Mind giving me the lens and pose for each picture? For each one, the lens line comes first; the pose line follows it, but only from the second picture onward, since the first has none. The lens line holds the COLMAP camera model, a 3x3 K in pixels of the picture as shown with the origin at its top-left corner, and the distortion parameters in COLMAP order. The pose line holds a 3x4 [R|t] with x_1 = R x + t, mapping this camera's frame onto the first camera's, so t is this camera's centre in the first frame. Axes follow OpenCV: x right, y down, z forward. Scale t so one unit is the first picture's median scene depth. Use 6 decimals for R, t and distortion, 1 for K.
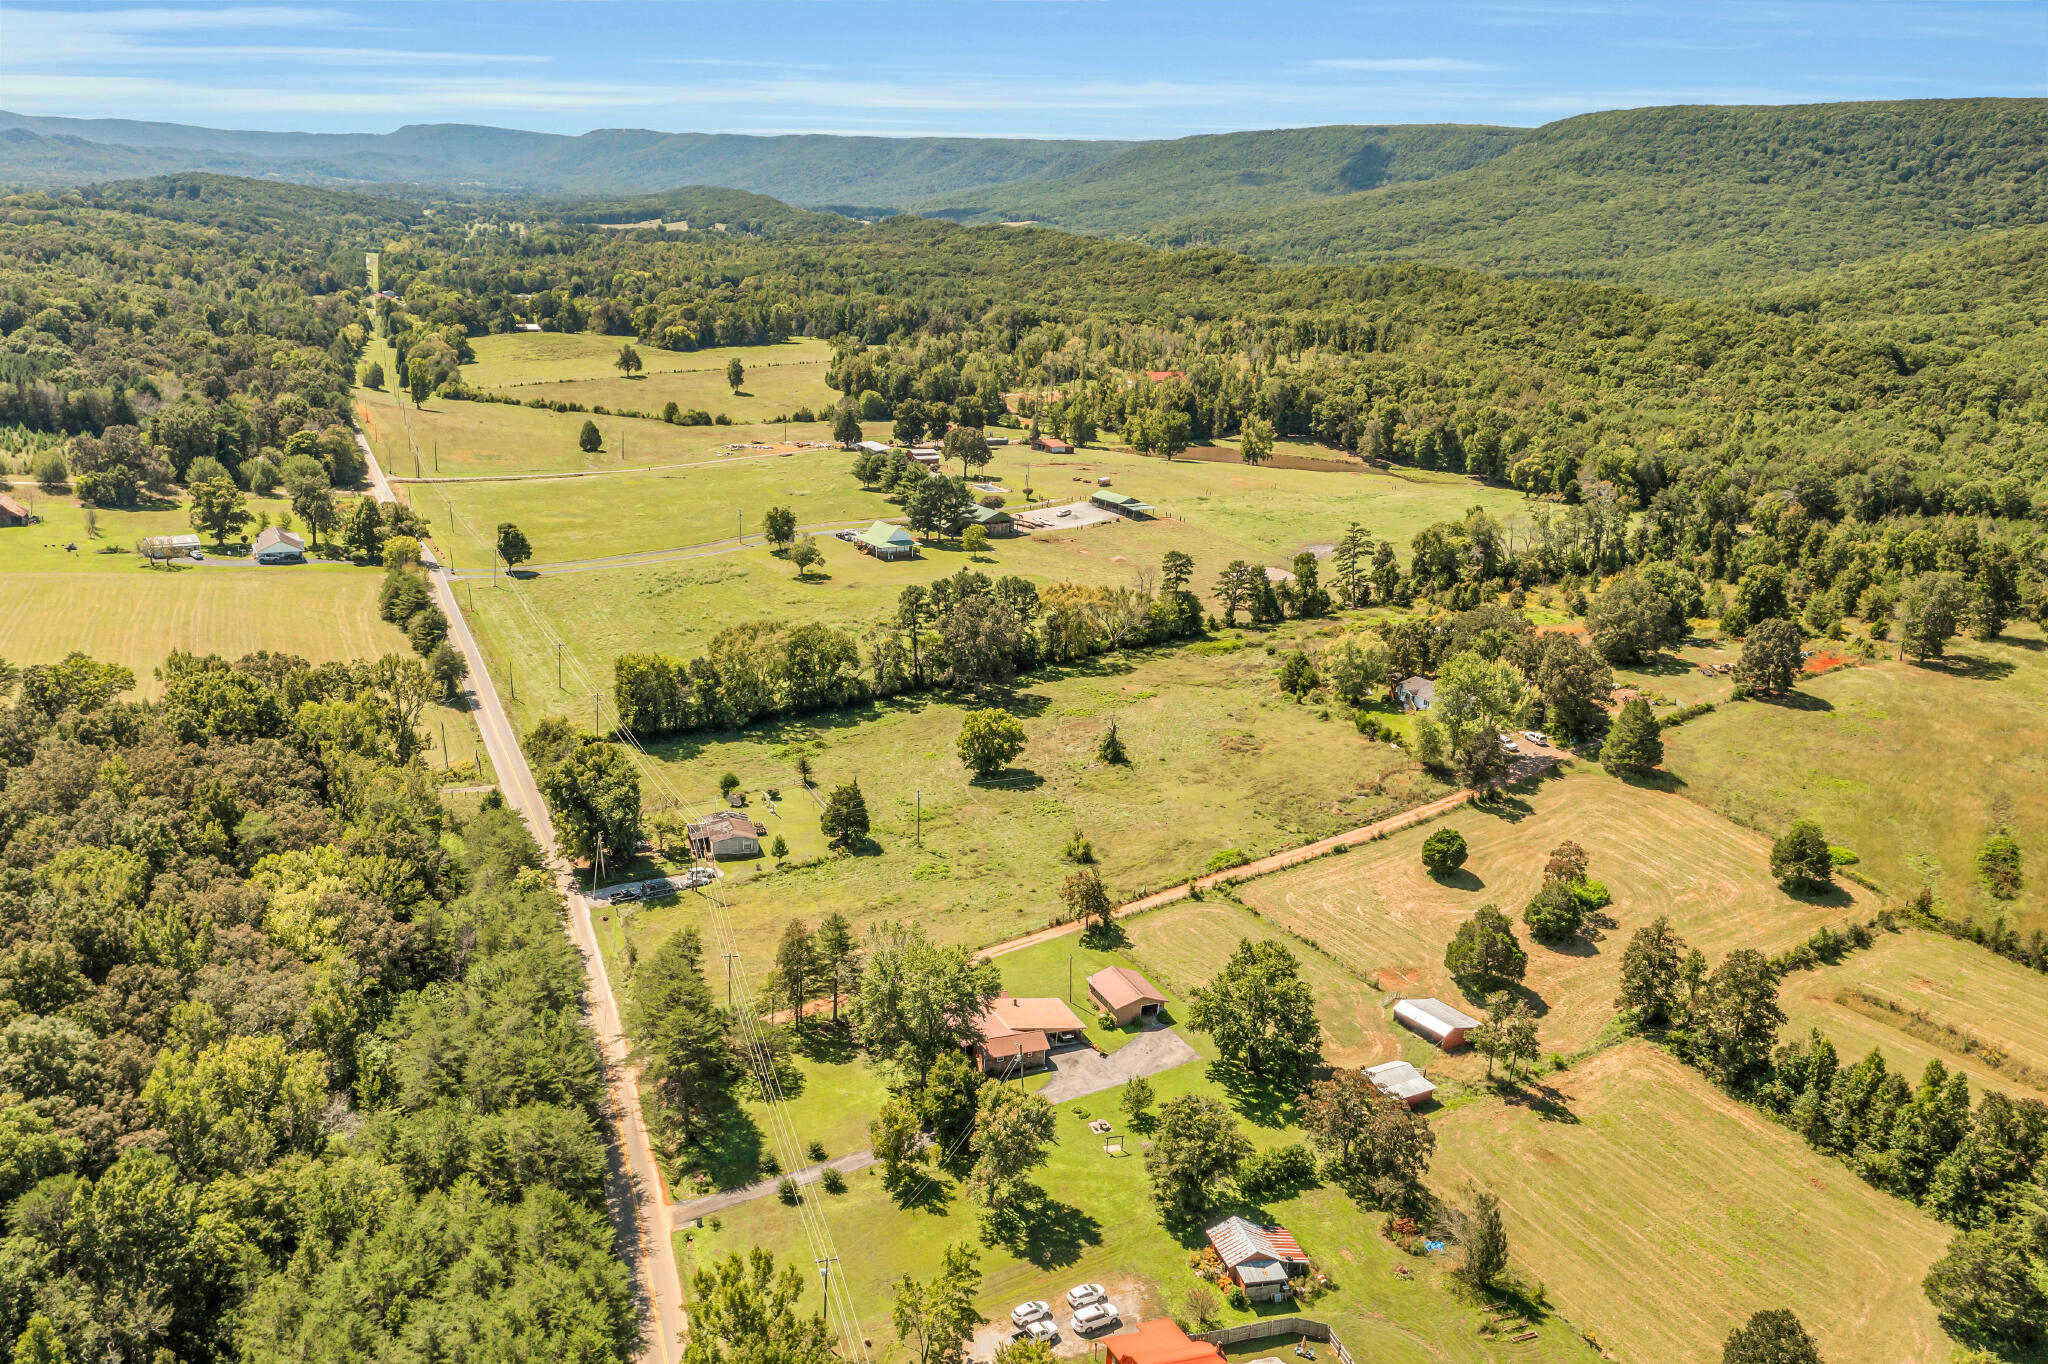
lens RADIAL K [[1728.7, 0, 1024.0], [0, 1728.7, 682.0], [0, 0, 1]] dist [-0.000082, 0.002939]
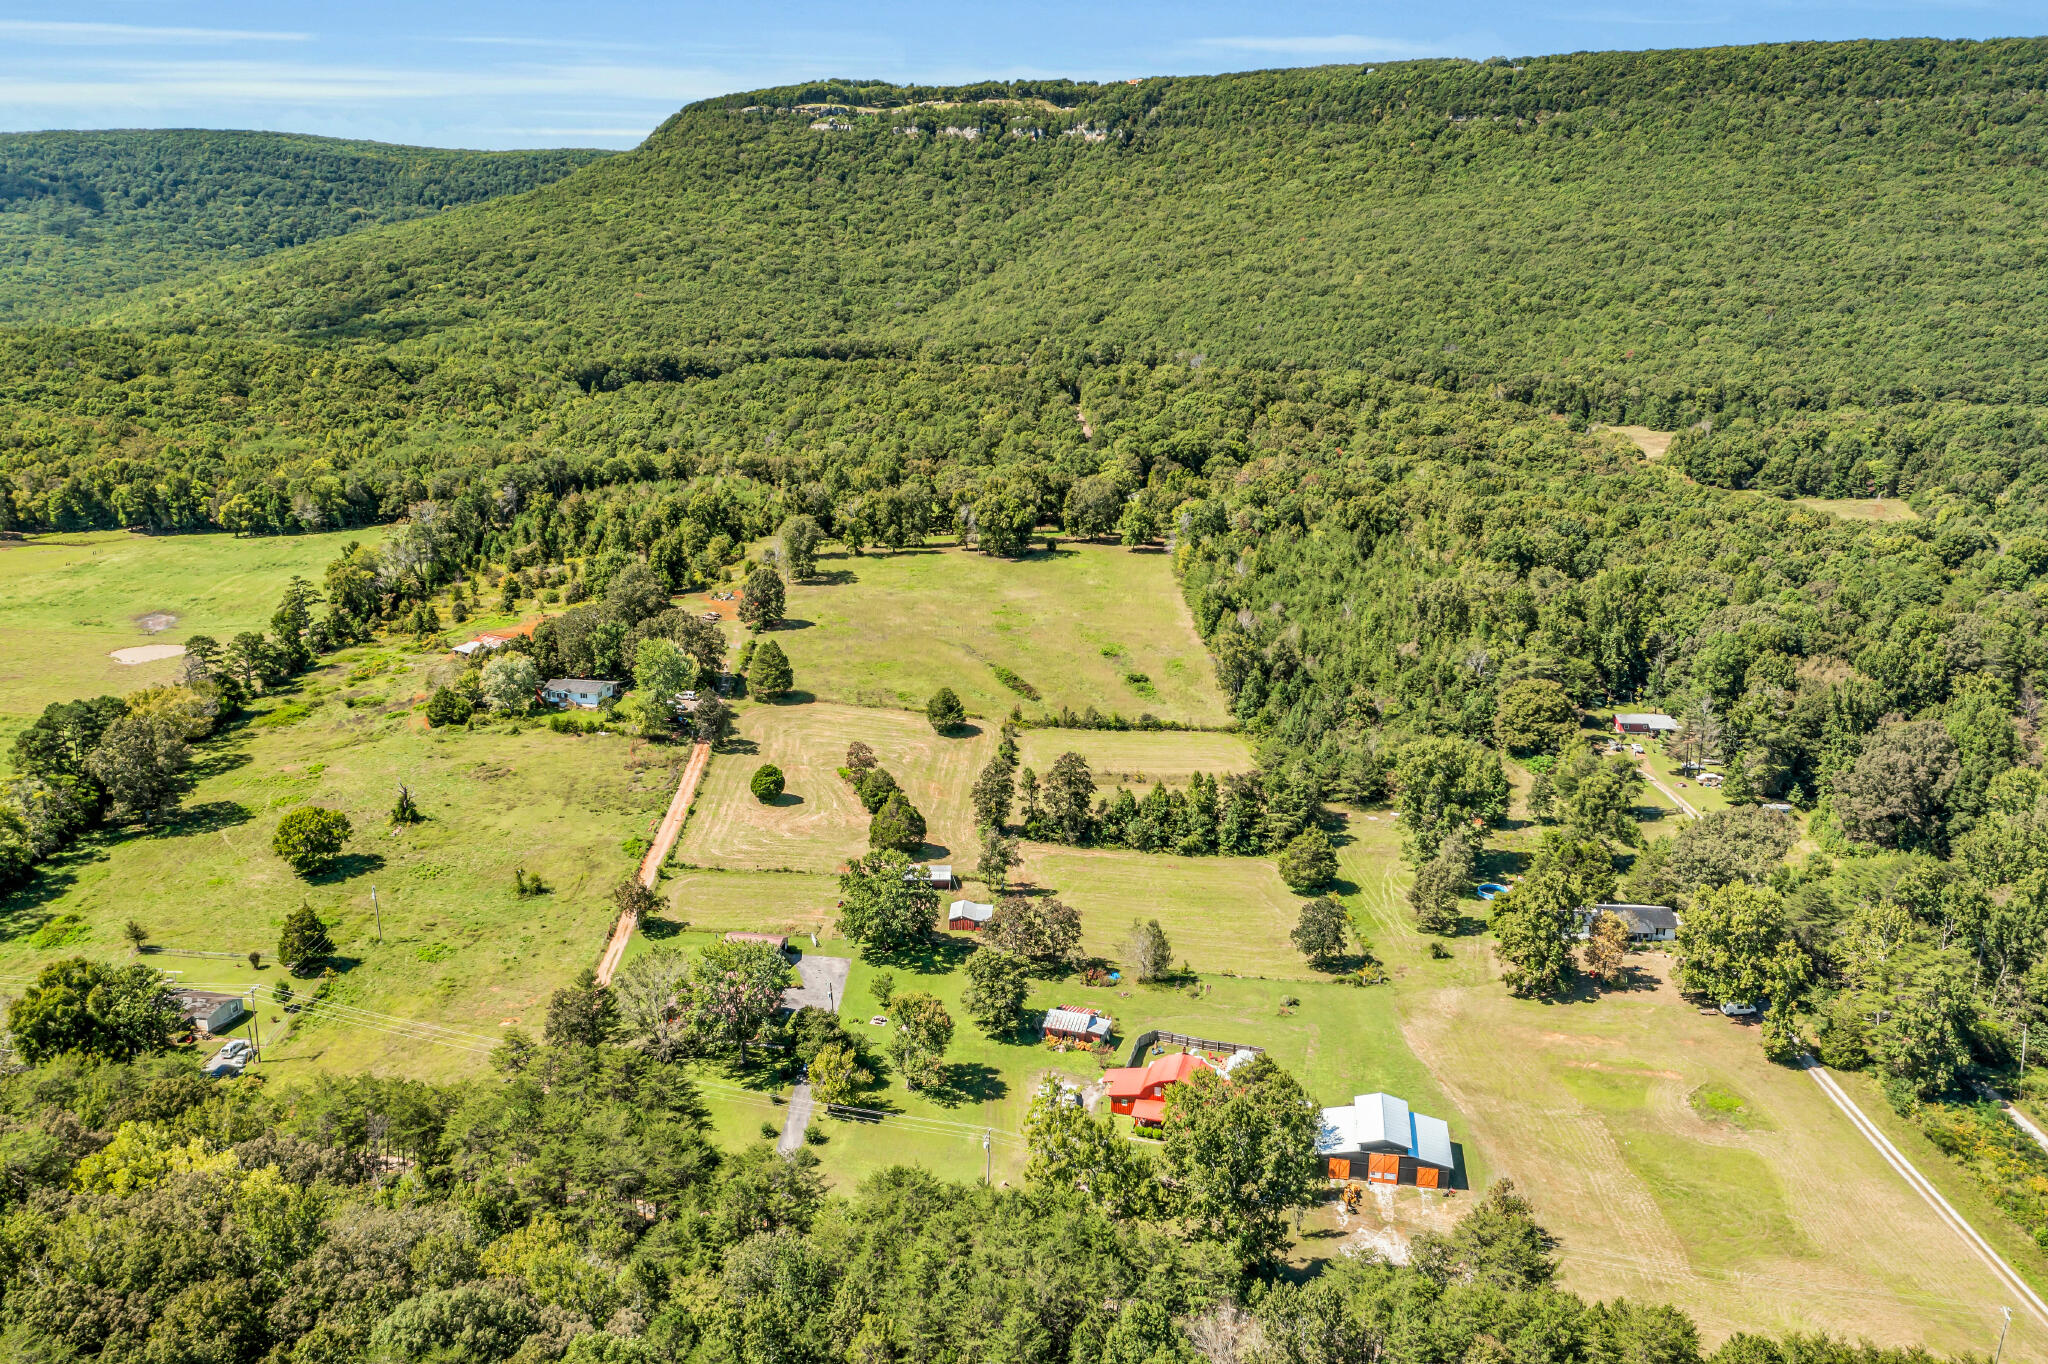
lens RADIAL K [[1643.9, 0, 1016.3], [0, 1643.9, 679.6], [0, 0, 1]] dist [-0.009865, 0.013338]
pose [[0.555391, -0.250423, 0.792988, -0.251613], [0.248111, 0.960049, 0.129409, -0.036277], [-0.793714, 0.124876, 0.595335, 0.054165]]
